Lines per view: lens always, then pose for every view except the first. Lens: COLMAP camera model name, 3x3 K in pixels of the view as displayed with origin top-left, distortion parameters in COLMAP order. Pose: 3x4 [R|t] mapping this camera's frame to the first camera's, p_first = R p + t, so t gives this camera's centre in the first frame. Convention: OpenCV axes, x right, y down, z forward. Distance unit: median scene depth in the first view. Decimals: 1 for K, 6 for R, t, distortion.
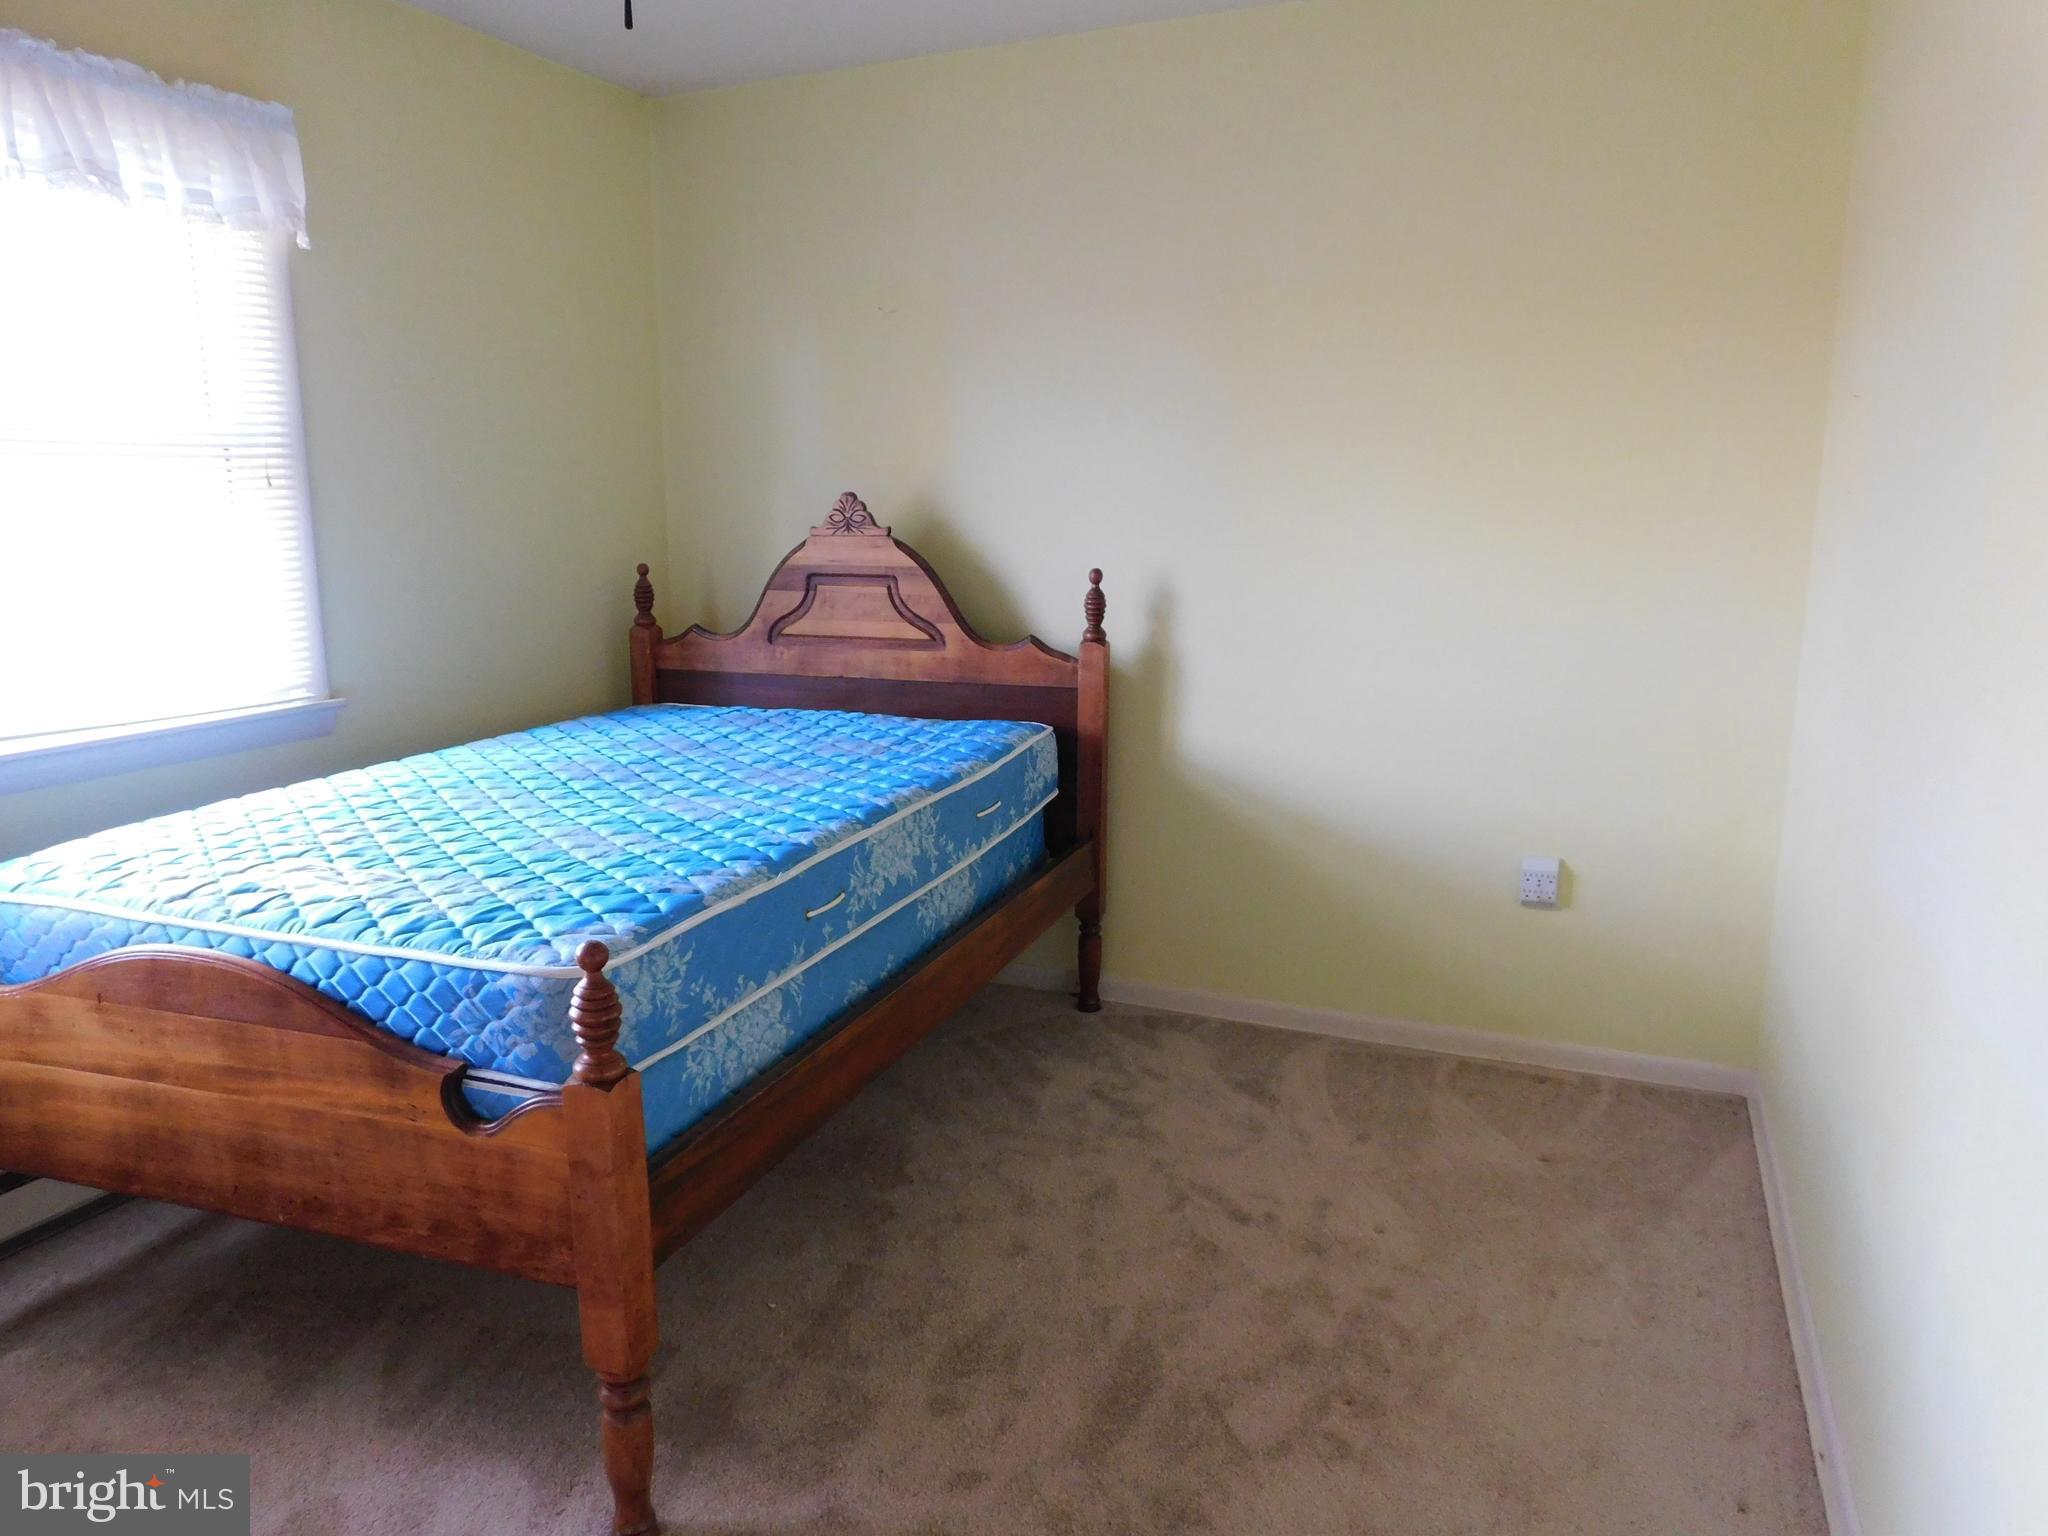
lens RADIAL K [[1354.1, 0, 1031.4], [0, 1354.1, 774.2], [0, 0, 1]] dist [-0.061213, 0.050922]
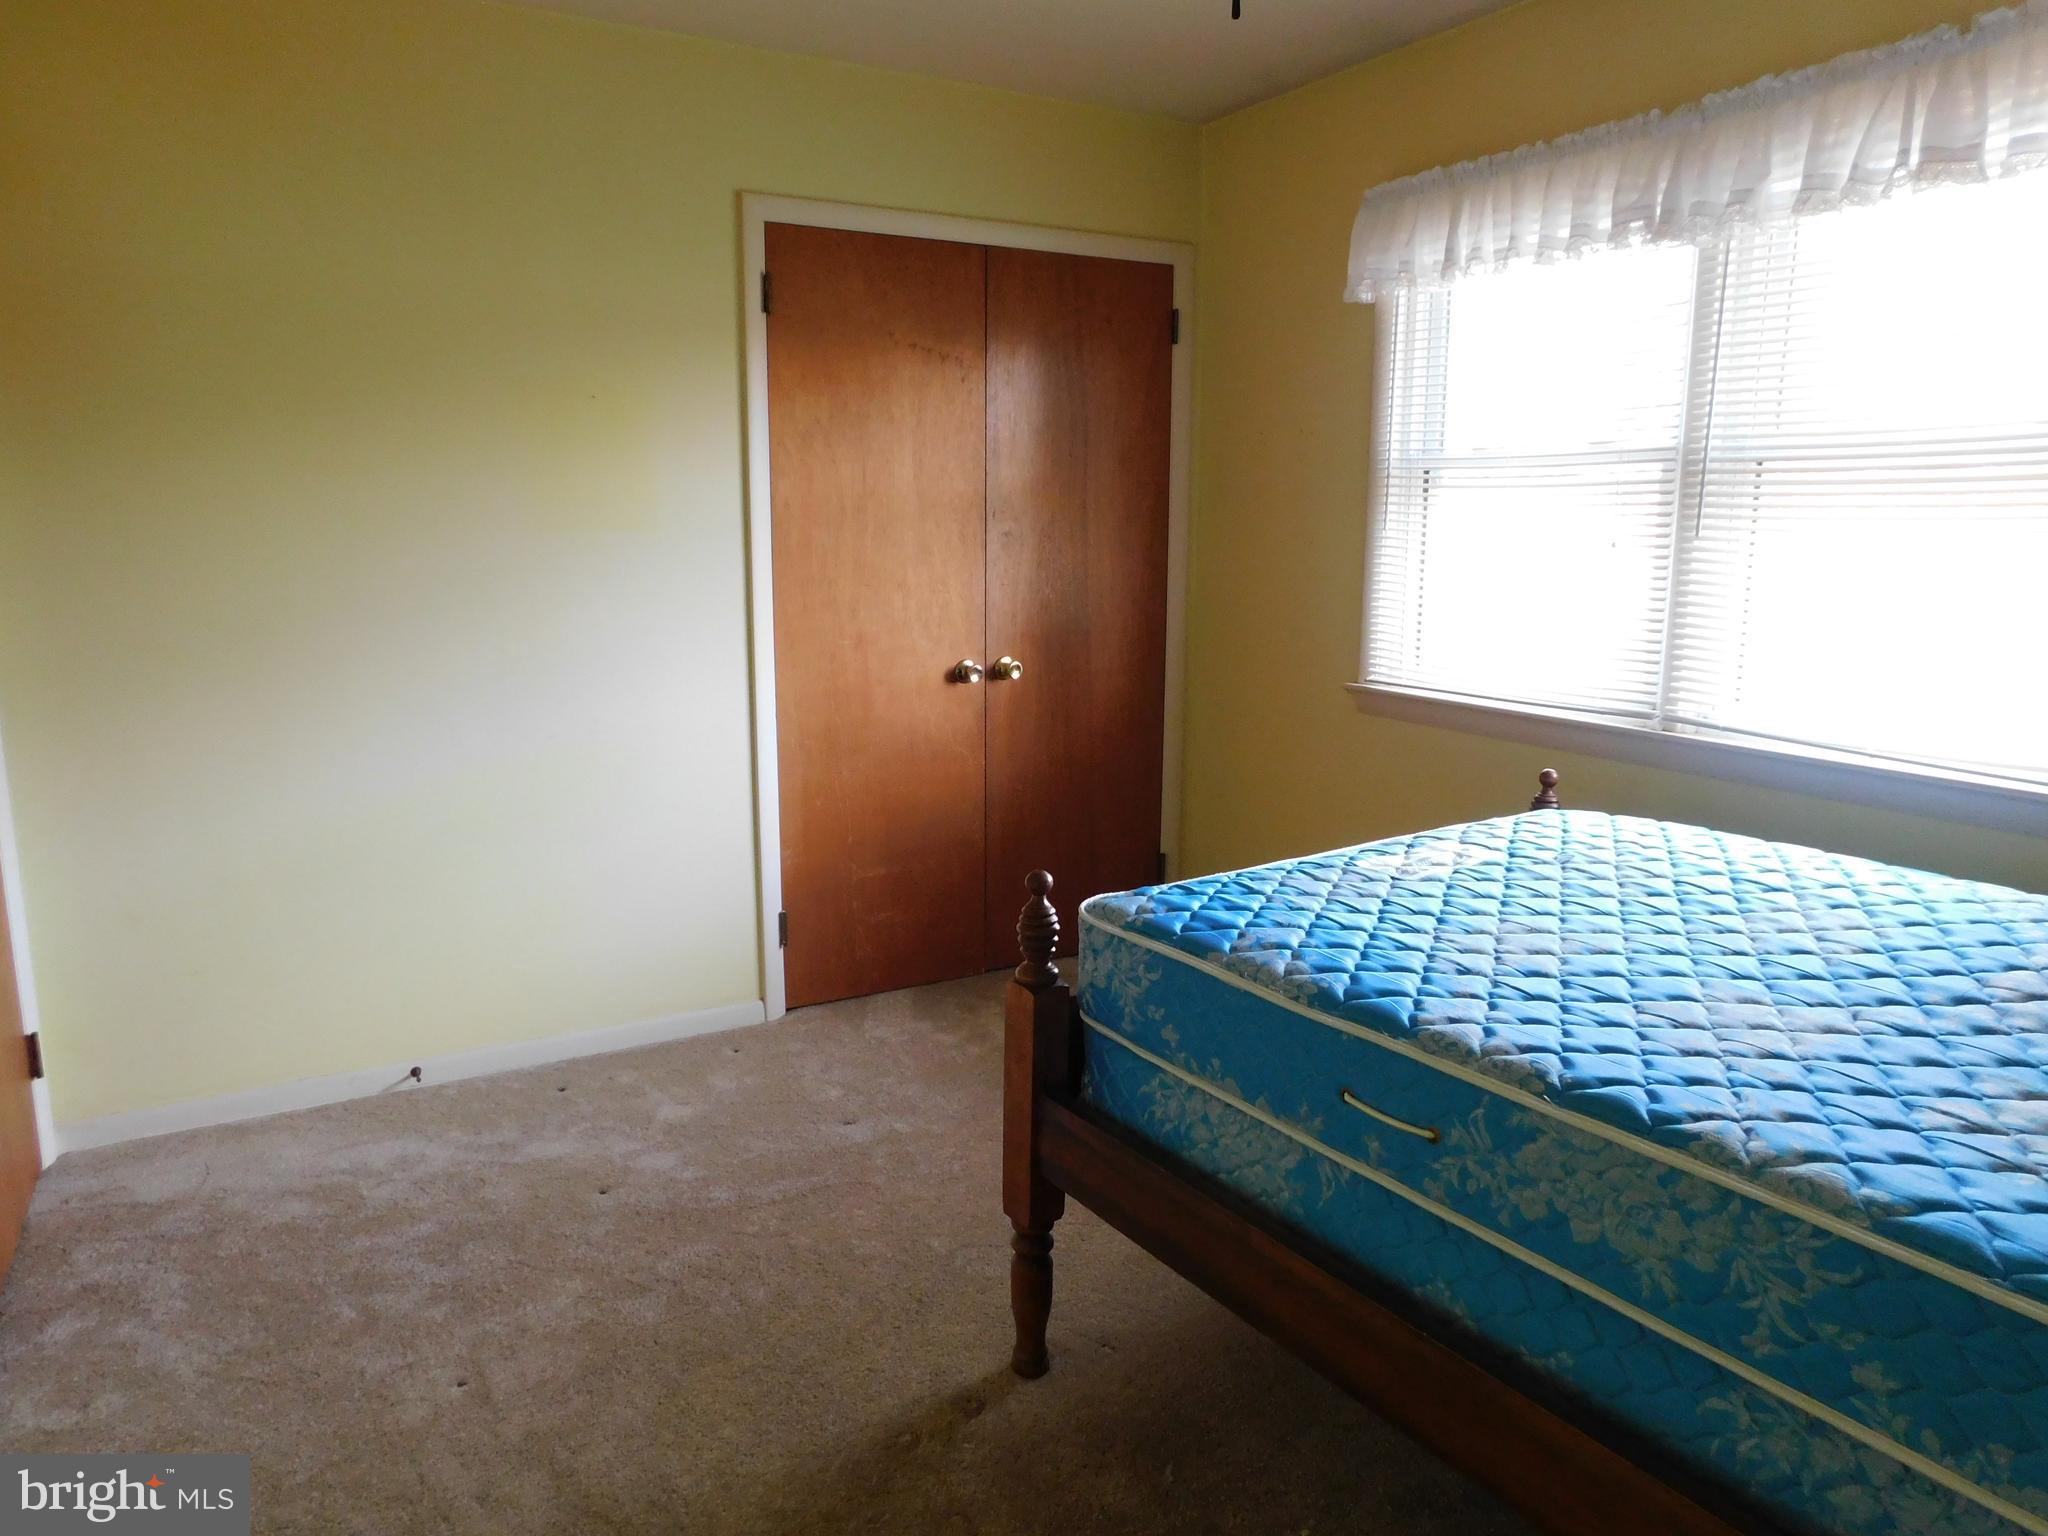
lens RADIAL K [[1354.1, 0, 1031.1], [0, 1354.1, 761.6], [0, 0, 1]] dist [-0.061213, 0.050922]
pose [[-0.576091, 0.152792, -0.802978, 0.525224], [-0.172012, 0.937713, 0.301839, -0.273856], [0.799081, 0.312009, -0.513926, 1.283898]]
